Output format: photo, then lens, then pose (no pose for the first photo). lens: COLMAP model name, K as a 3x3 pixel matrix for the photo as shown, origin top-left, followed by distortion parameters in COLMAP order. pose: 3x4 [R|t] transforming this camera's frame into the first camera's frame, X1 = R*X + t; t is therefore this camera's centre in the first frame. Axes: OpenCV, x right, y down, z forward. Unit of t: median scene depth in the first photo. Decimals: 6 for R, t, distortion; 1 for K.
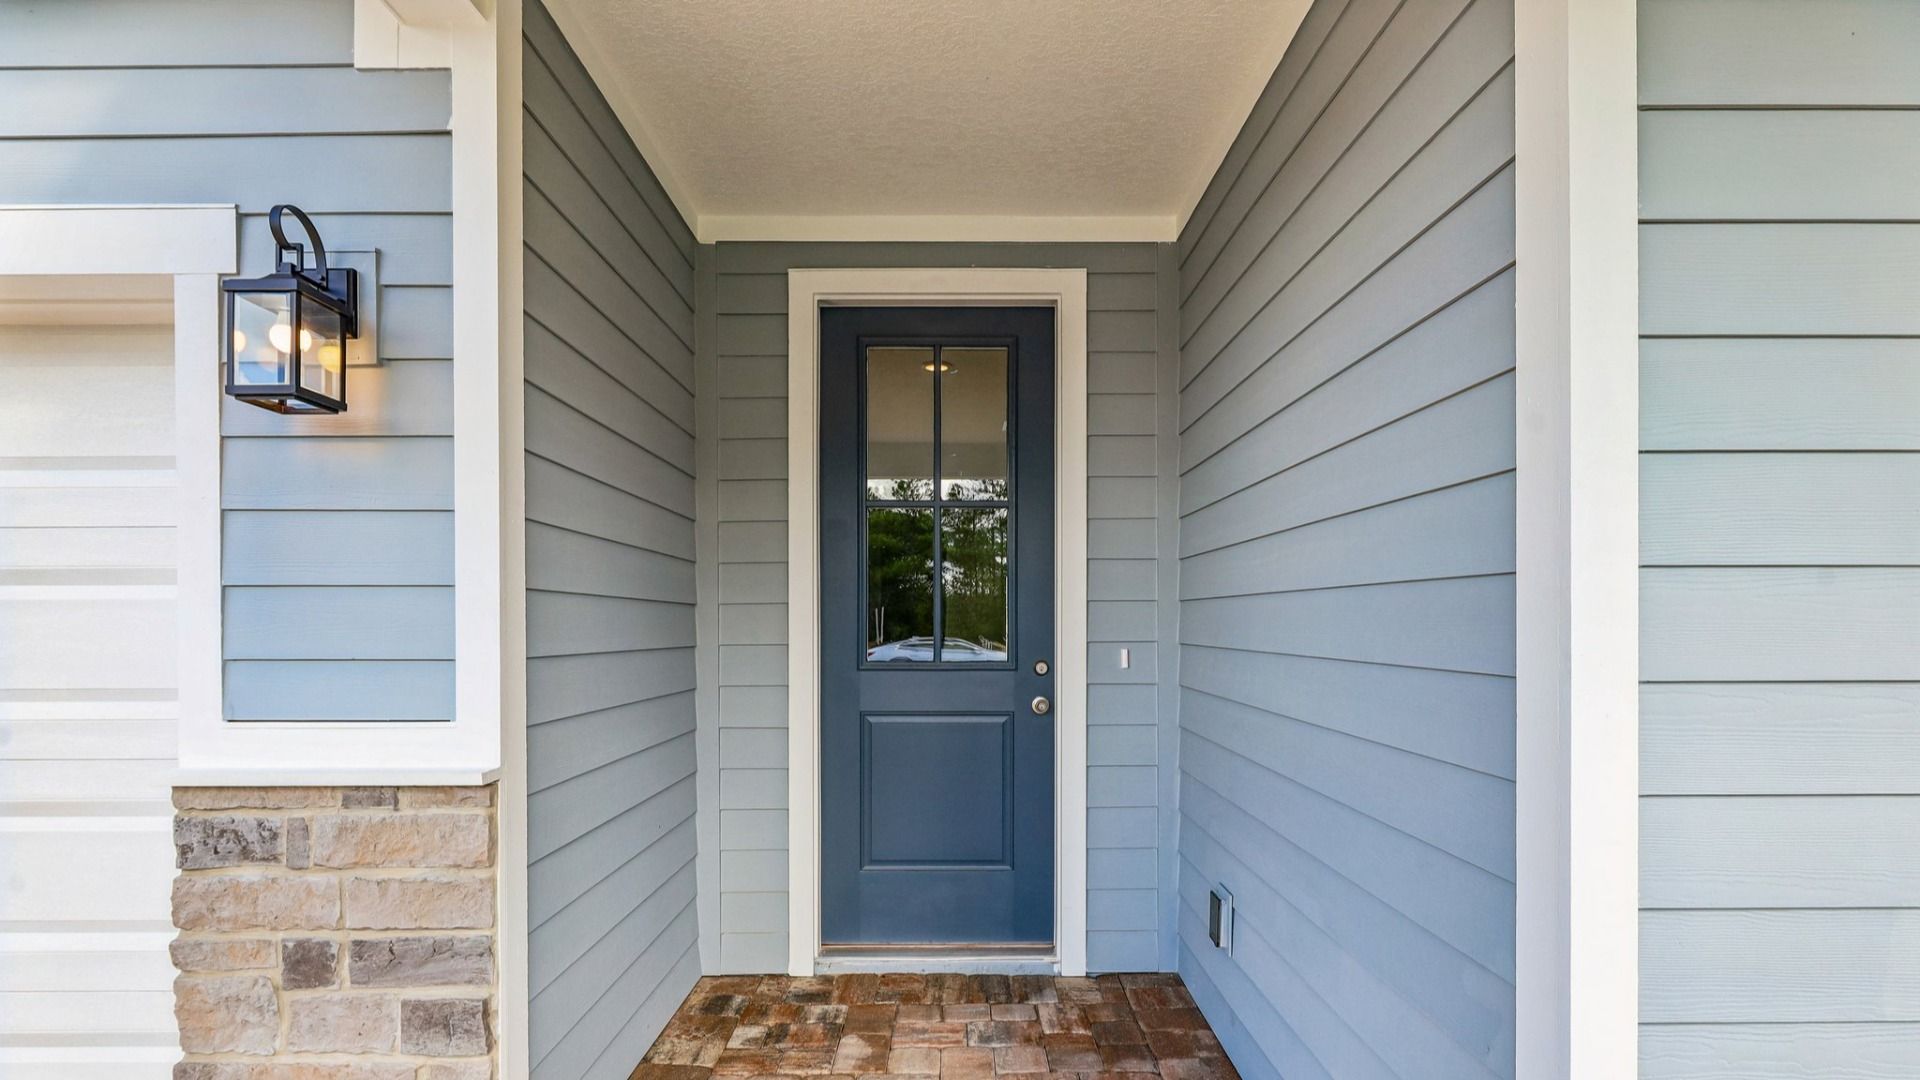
lens RADIAL K [[875.0, 0, 956.3], [0, 875.0, 634.1], [0, 0, 1]] dist [-0.000663, -0.000064]
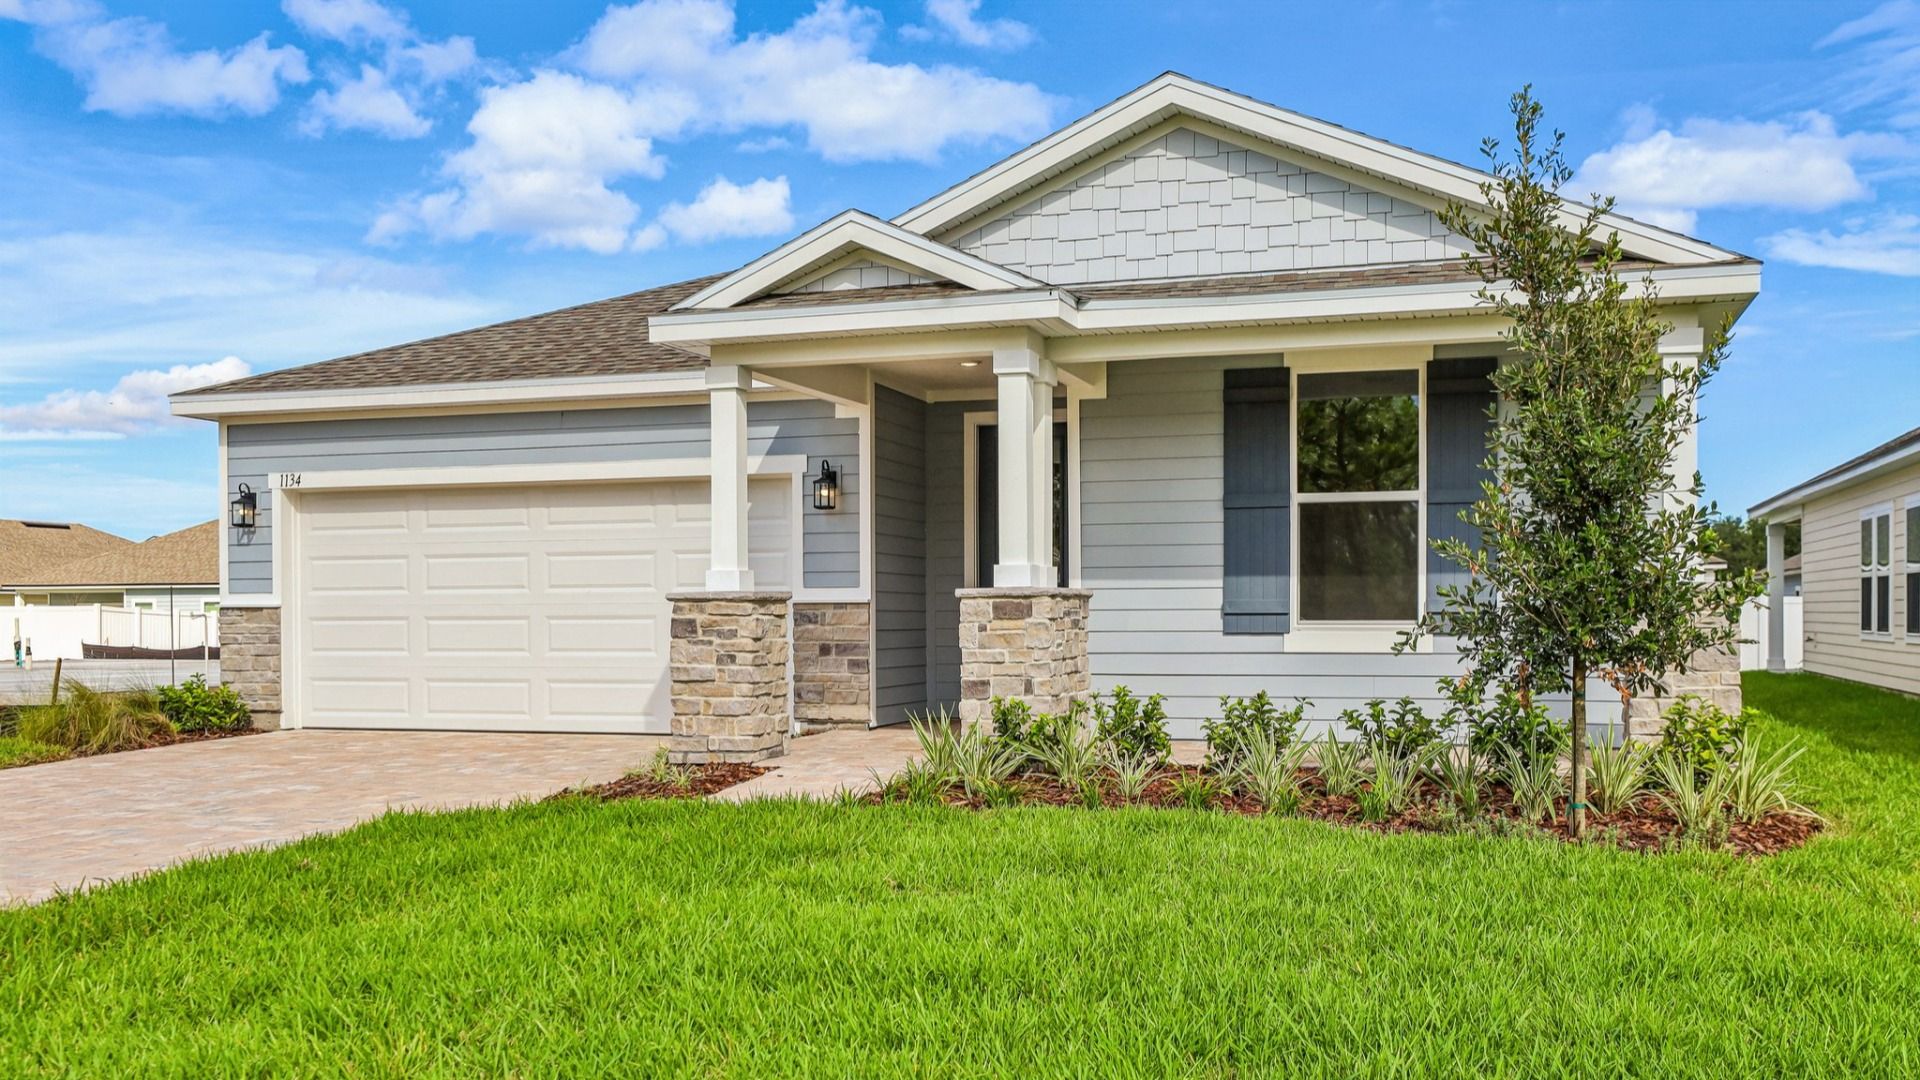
lens RADIAL K [[1771.2, 0, 960.6], [0, 1771.2, 633.4], [0, 0, 1]] dist [0.006949, 0.005651]
pose [[0.952509, 0.002894, -0.304497, 2.184210], [-0.001912, 0.999992, 0.003525, 0.269898], [0.304505, -0.002775, 0.952507, -6.181475]]
